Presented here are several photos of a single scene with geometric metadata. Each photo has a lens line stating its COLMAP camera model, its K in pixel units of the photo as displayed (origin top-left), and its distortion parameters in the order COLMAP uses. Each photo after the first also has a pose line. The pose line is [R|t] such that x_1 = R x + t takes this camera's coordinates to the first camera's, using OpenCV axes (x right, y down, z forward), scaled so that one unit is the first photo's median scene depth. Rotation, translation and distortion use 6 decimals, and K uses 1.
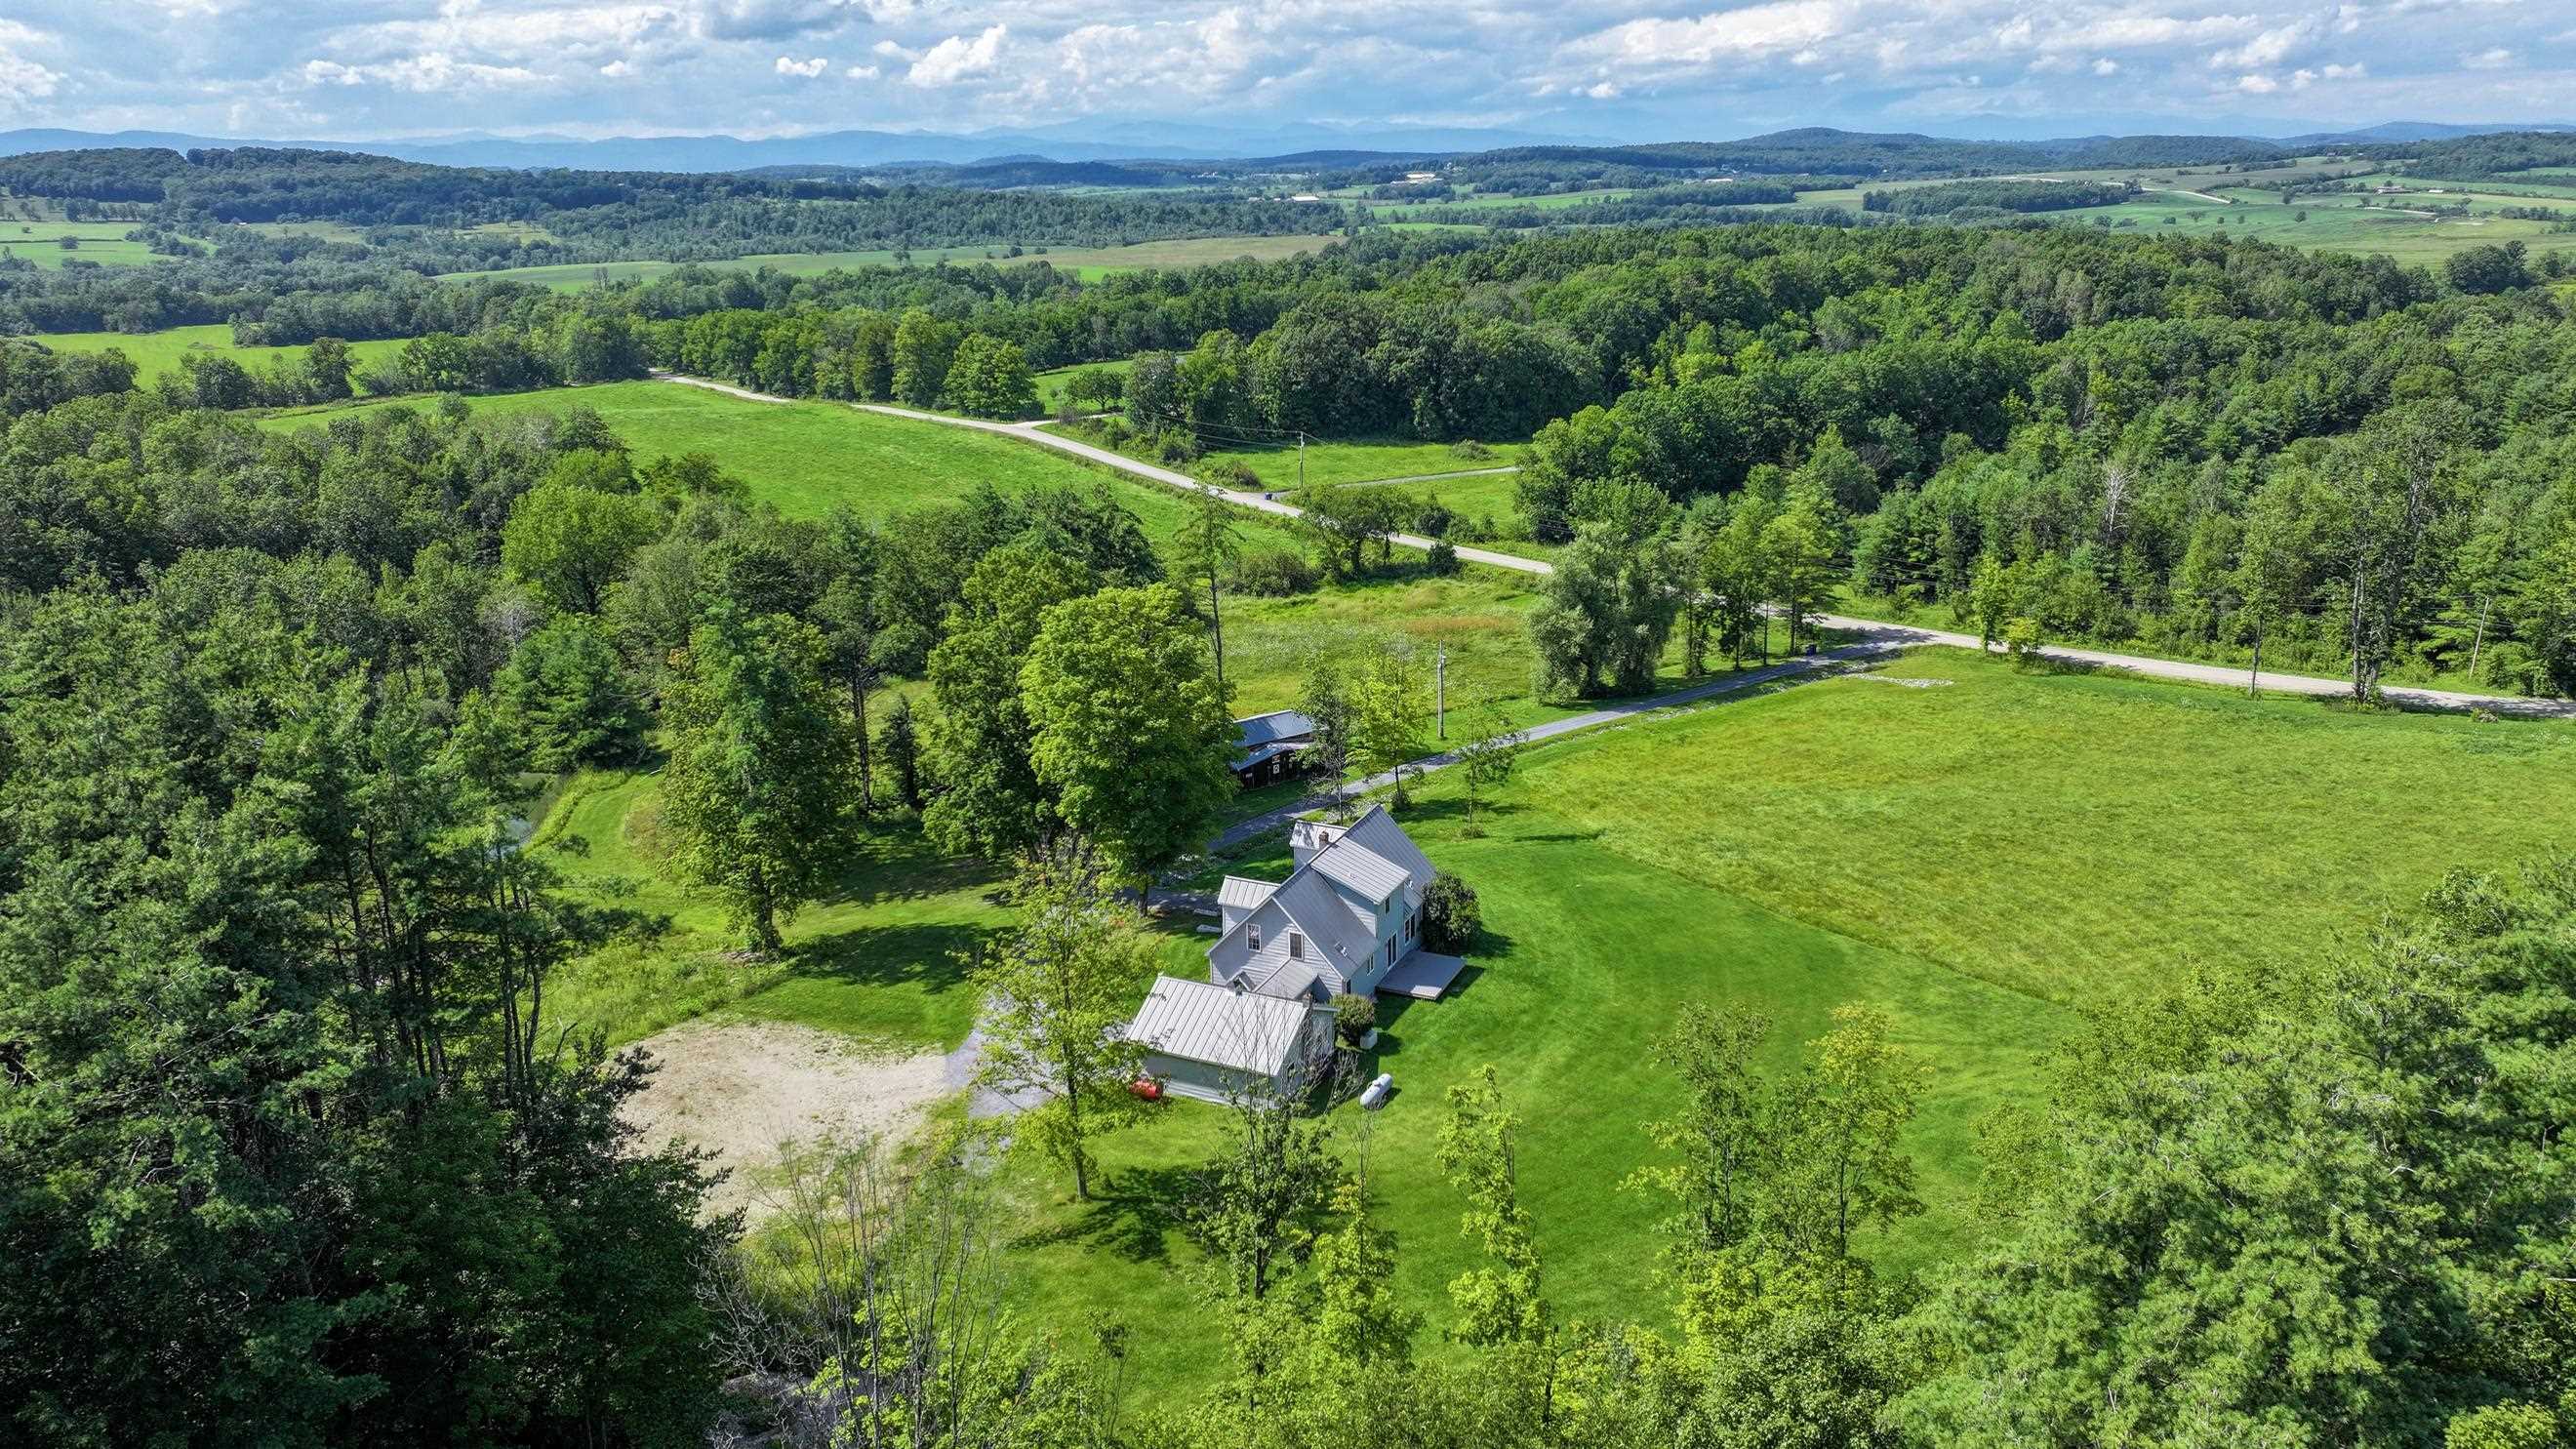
lens RADIAL K [[1793.5, 0, 1283.4], [0, 1793.5, 723.3], [0, 0, 1]] dist [0.012968, 0.006192]
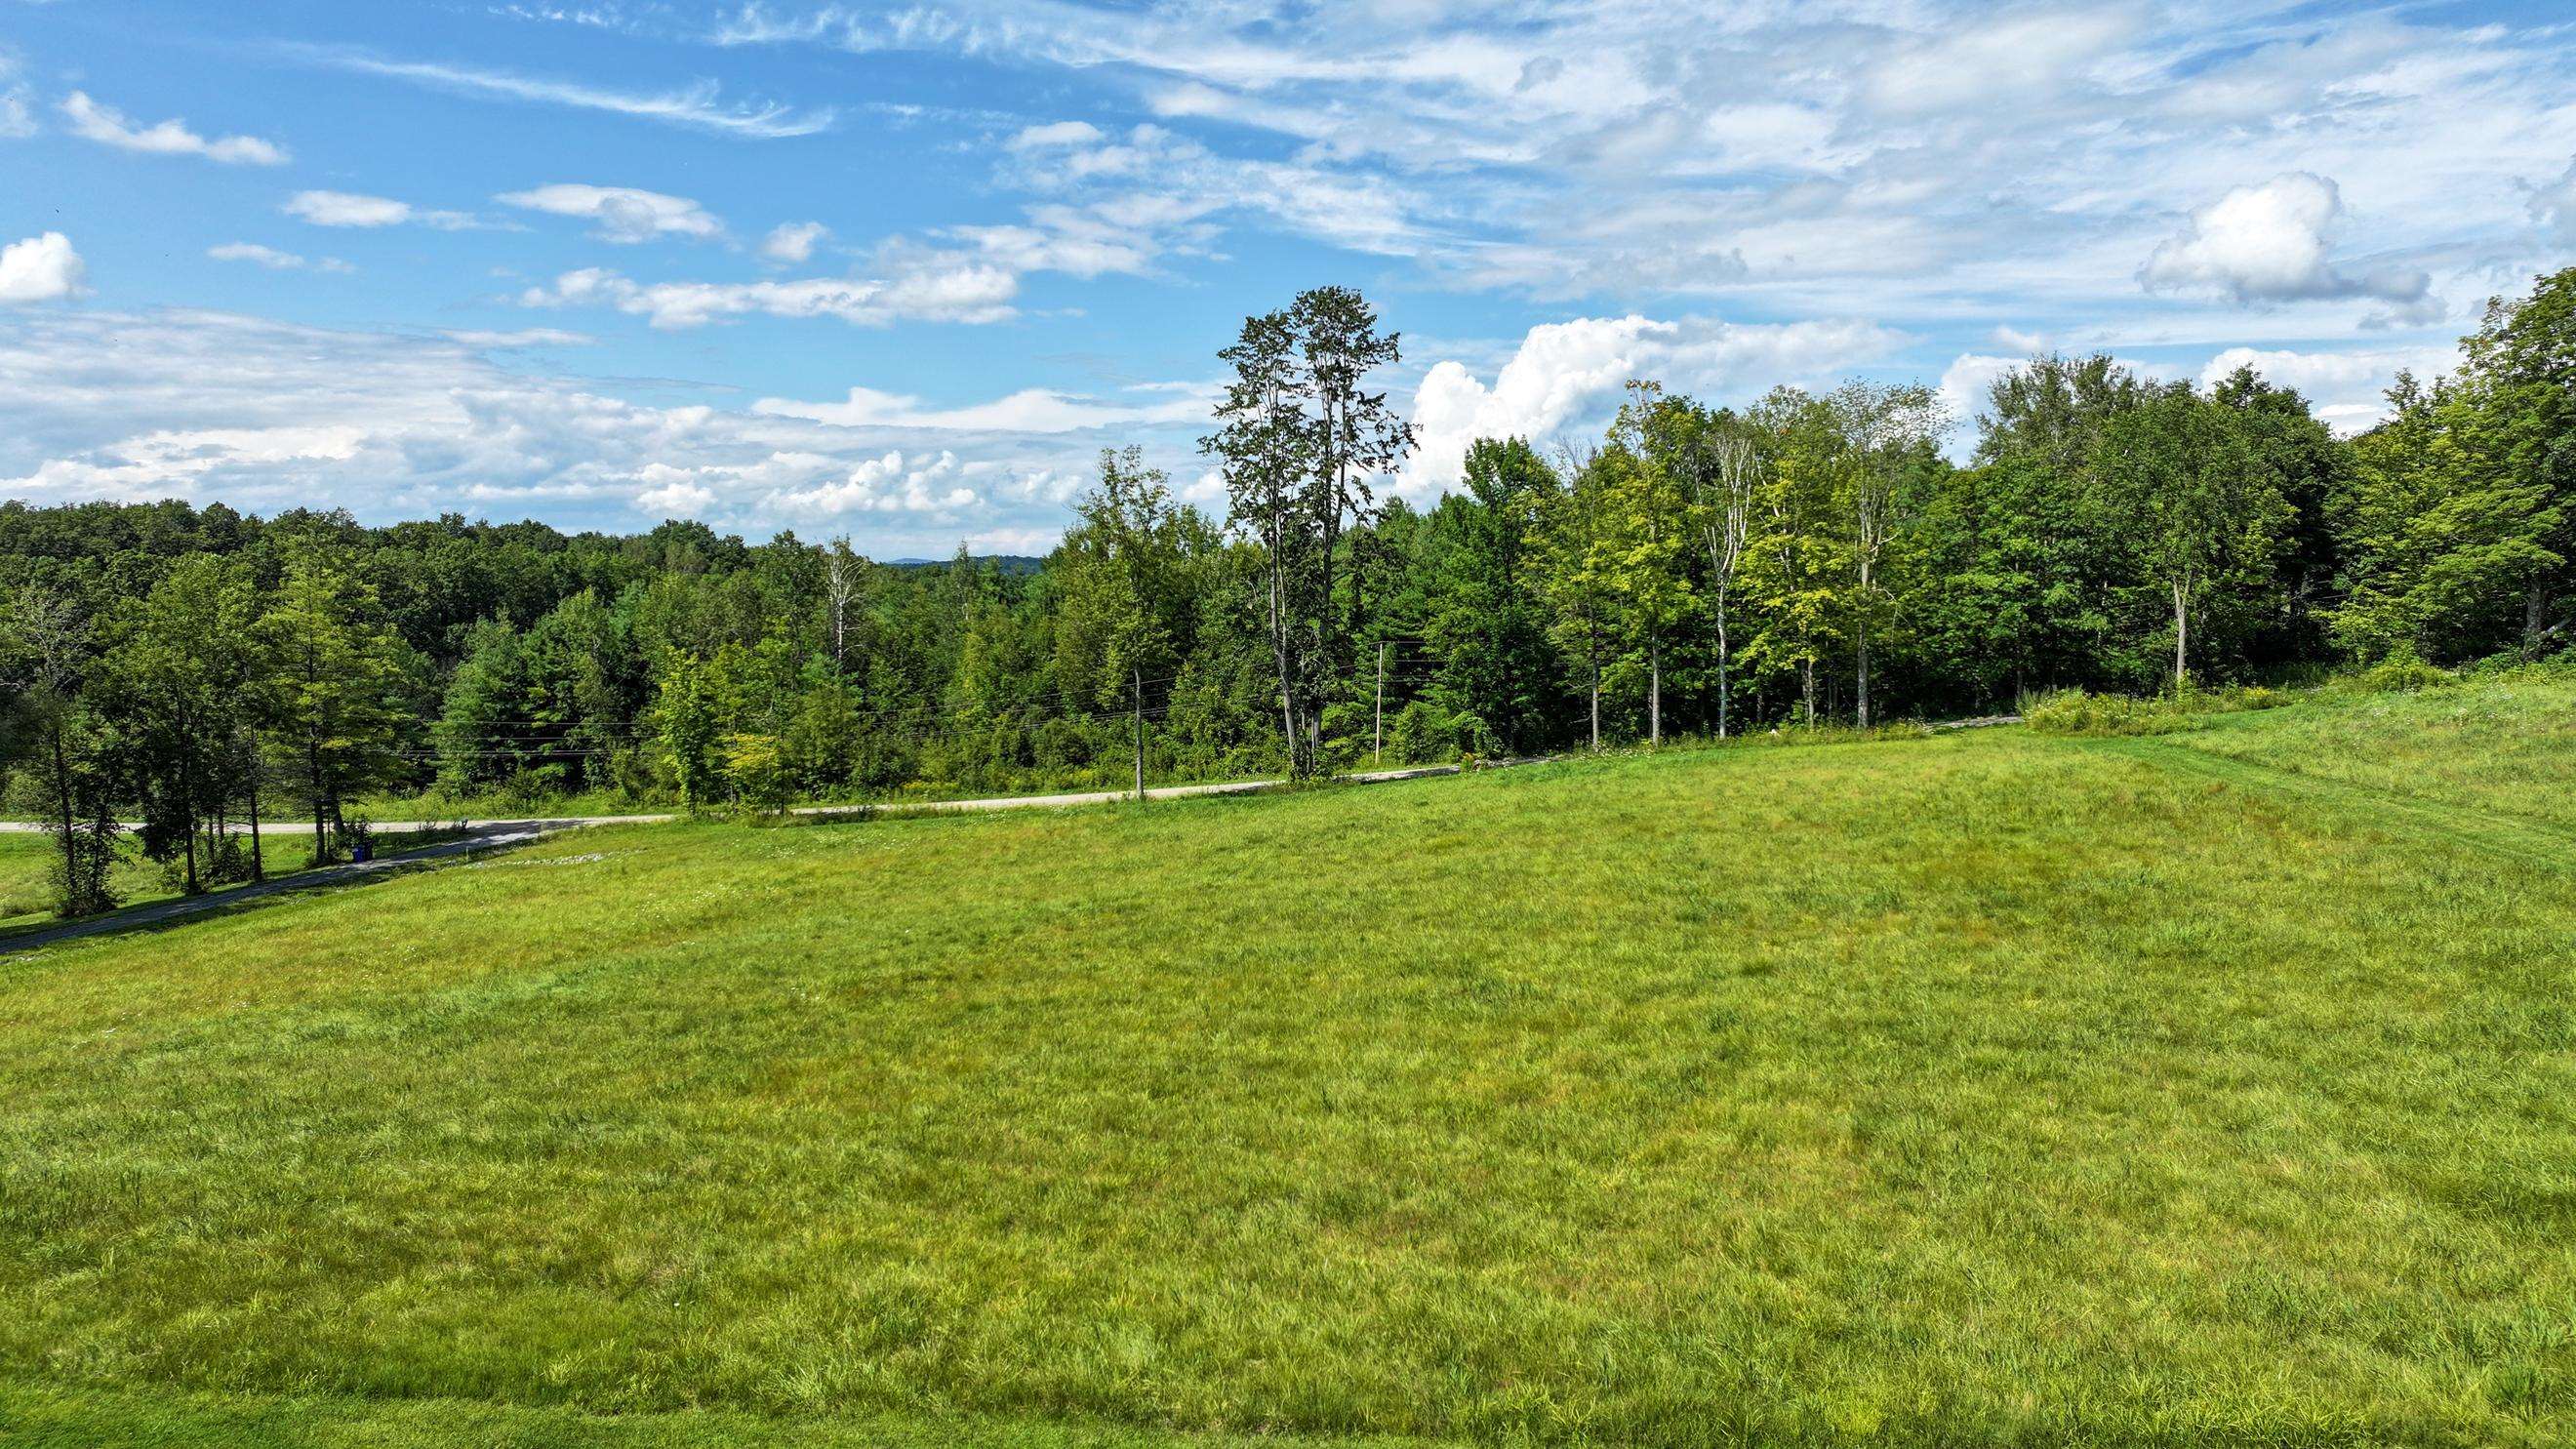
lens RADIAL K [[1793.5, 0, 1287.4], [0, 1793.5, 716.5], [0, 0, 1]] dist [0.012968, 0.006192]
pose [[0.737006, -0.028279, 0.675295, 0.143992], [0.185799, 0.969109, -0.162196, 0.054773], [-0.649847, 0.245008, 0.719493, 0.451405]]
